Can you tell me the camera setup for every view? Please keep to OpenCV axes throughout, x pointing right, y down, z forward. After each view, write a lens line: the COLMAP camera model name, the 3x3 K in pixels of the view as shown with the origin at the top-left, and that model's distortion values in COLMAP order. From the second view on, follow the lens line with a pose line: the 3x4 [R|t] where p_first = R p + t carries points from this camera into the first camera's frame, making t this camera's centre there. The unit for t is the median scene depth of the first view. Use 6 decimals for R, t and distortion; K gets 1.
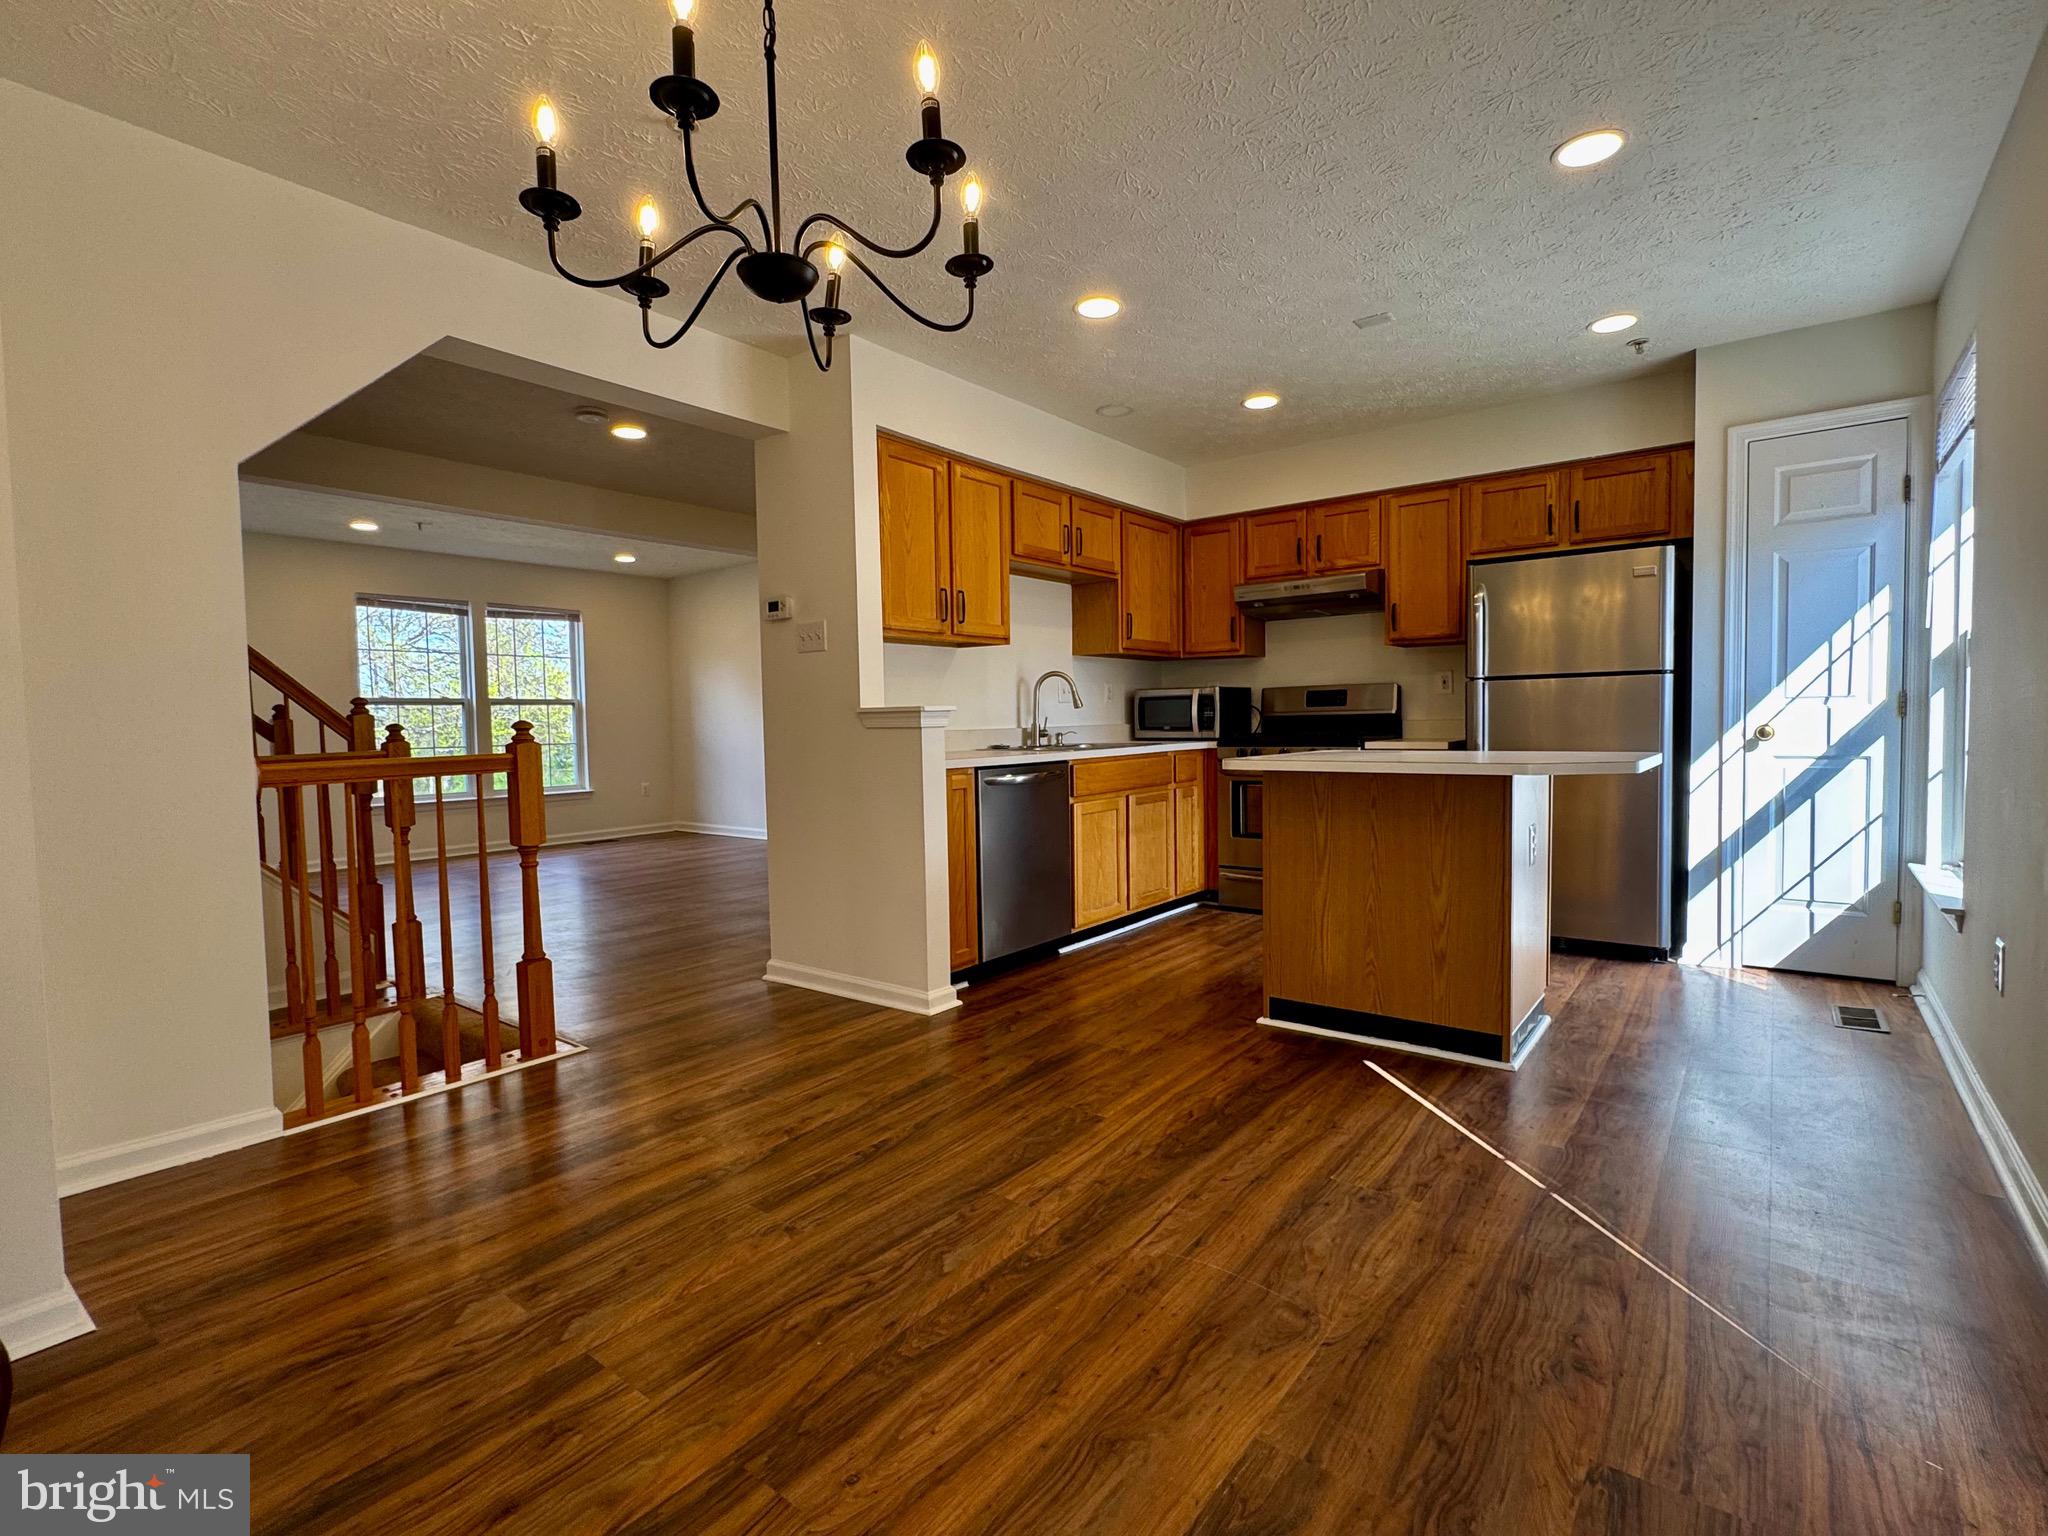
lens RADIAL K [[981.9, 0, 1024.1], [0, 981.9, 766.1], [0, 0, 1]] dist [0.004534, 0.000213]
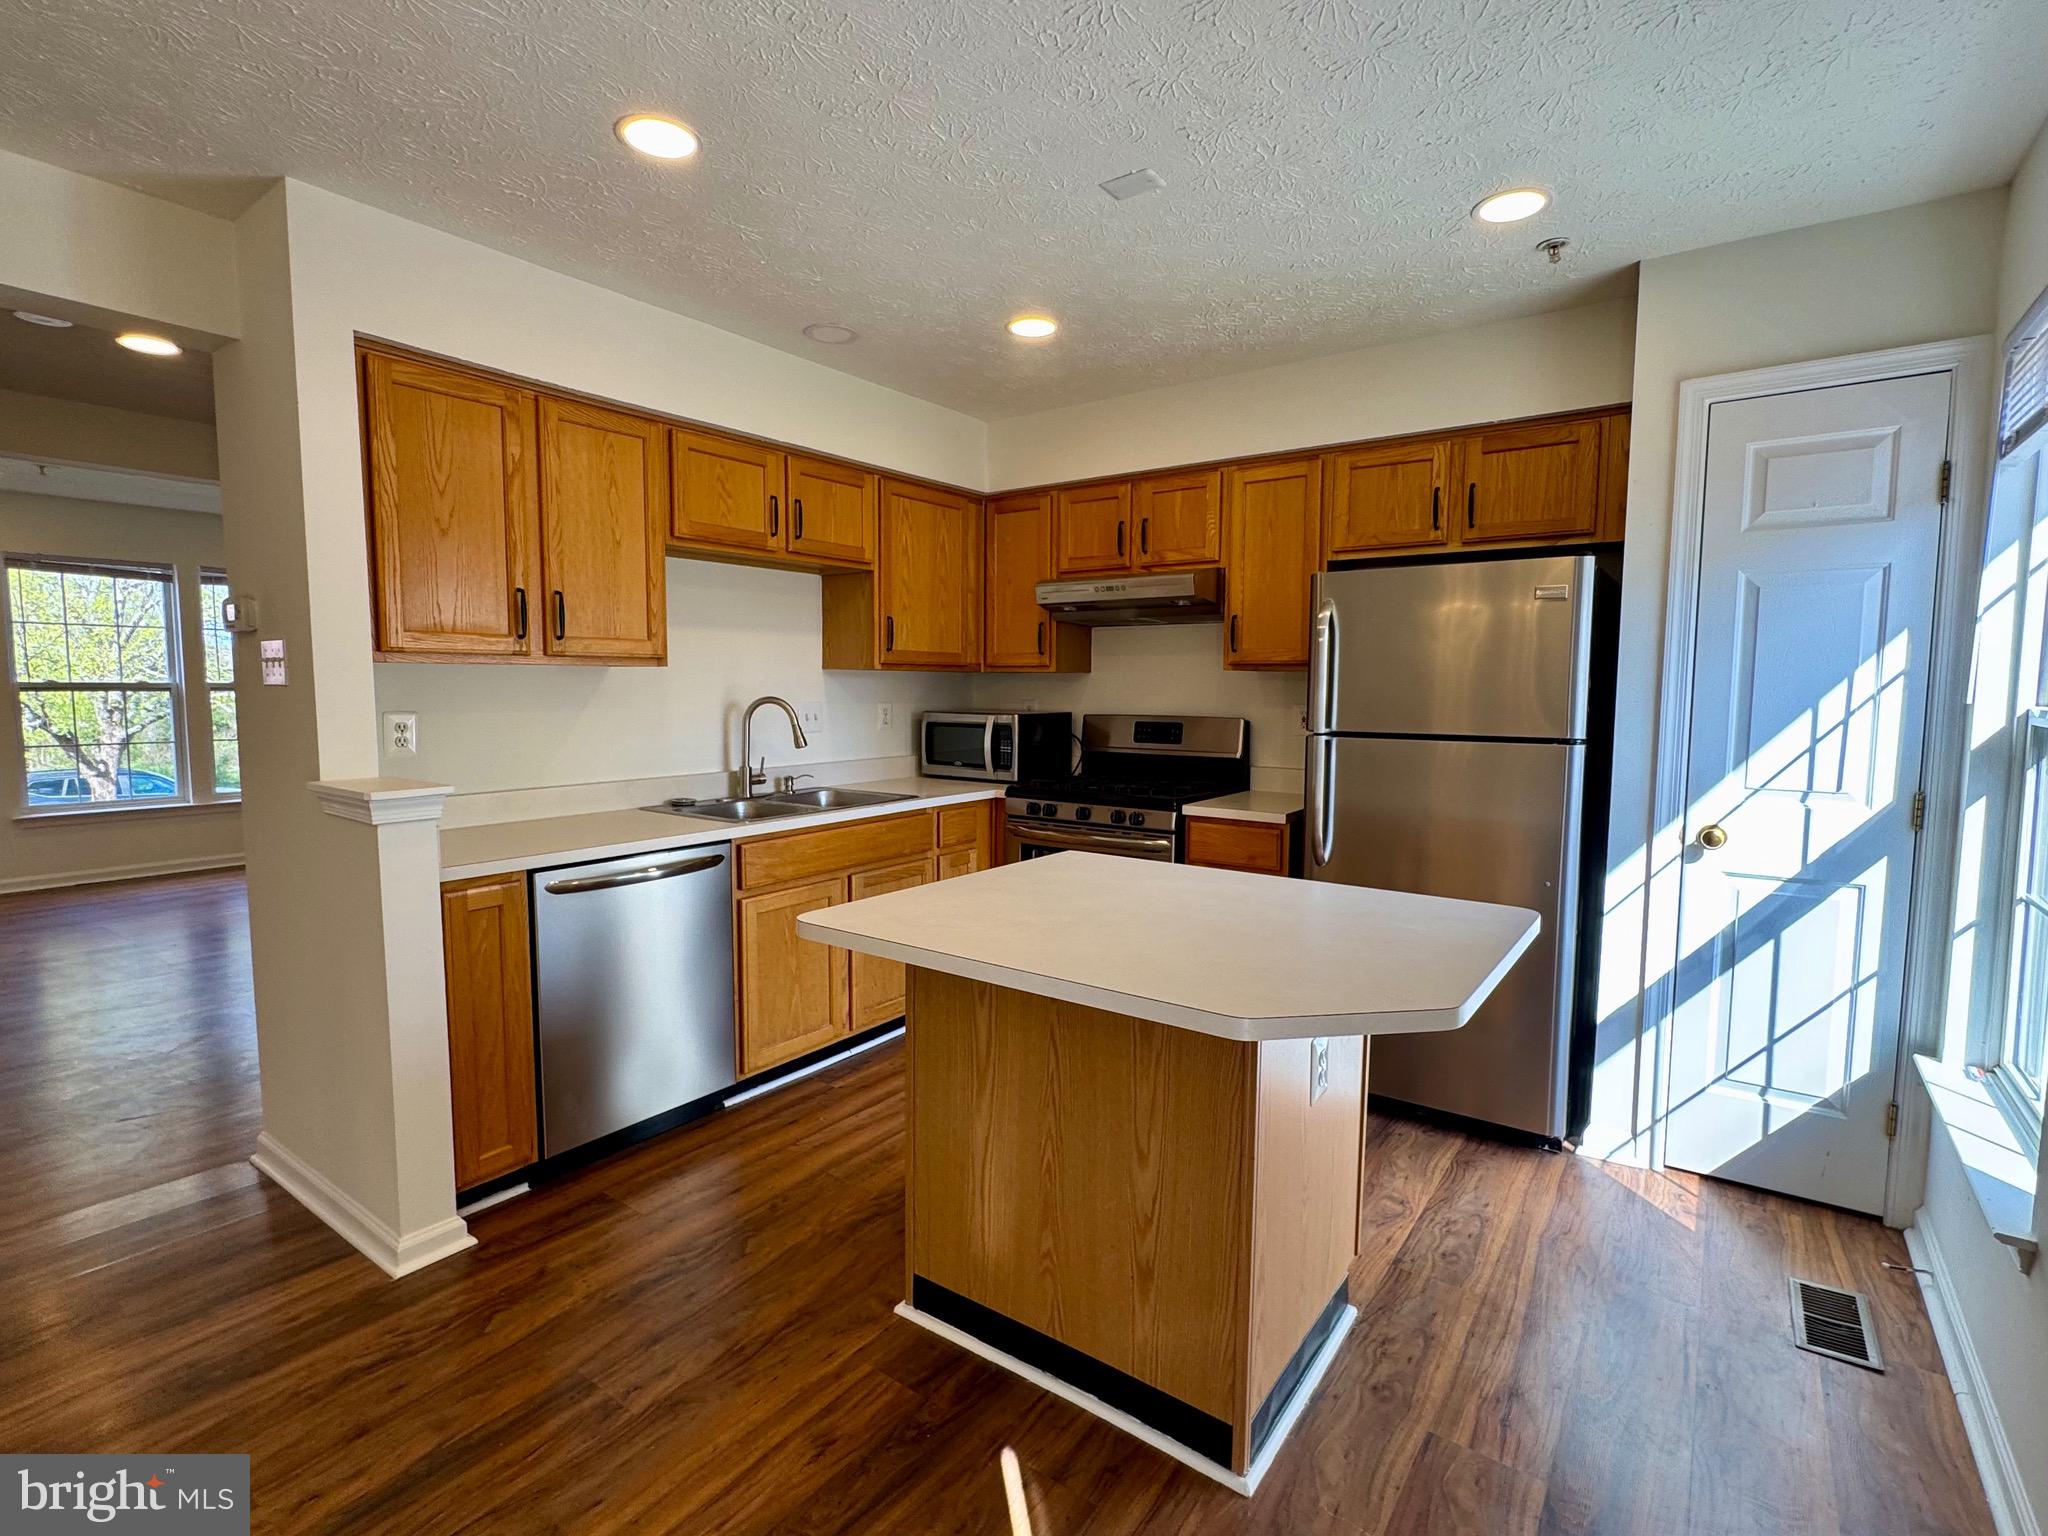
lens RADIAL K [[981.9, 0, 1021.1], [0, 981.9, 767.9], [0, 0, 1]] dist [0.004534, 0.000213]
pose [[0.999406, 0.021164, 0.027191, 0.250071], [-0.022212, 0.998999, 0.038829, -0.095613], [-0.026342, -0.039410, 0.998876, 0.328105]]
